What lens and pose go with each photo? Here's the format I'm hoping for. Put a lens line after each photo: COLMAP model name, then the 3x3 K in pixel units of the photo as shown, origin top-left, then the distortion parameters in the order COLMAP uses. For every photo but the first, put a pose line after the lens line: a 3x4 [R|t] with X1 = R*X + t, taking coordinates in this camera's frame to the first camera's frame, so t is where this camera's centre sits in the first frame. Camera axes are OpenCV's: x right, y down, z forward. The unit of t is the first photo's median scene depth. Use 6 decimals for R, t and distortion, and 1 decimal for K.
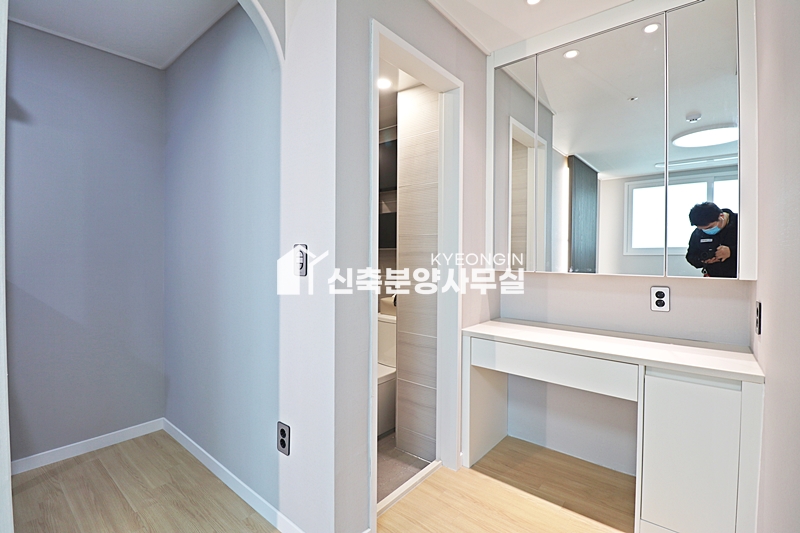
lens RADIAL K [[369.5, 0, 399.0], [0, 369.5, 258.1], [0, 0, 1]] dist [0.004354, -0.015459]
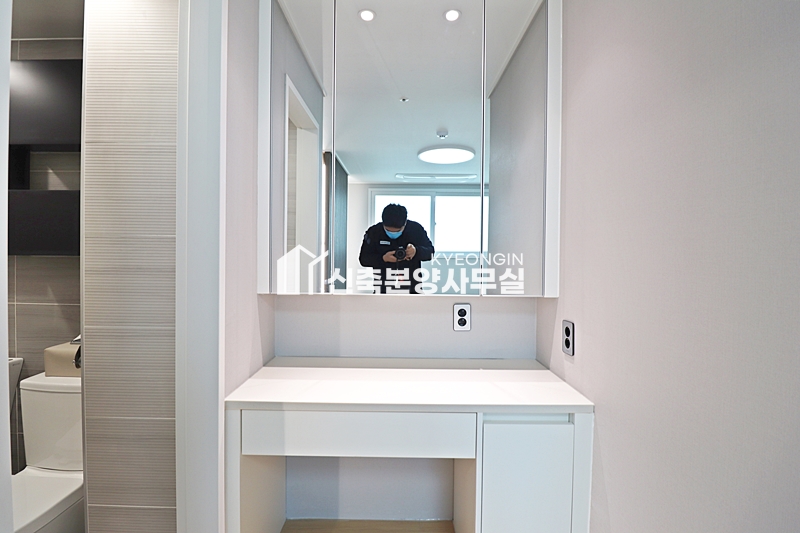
lens RADIAL K [[369.5, 0, 399.0], [0, 369.5, 258.1], [0, 0, 1]] dist [0.004354, -0.015459]
pose [[0.760669, -0.003867, 0.649128, -0.001426], [-0.001329, 0.999971, 0.007515, -0.032267], [-0.649138, -0.006580, 0.760642, 0.311363]]
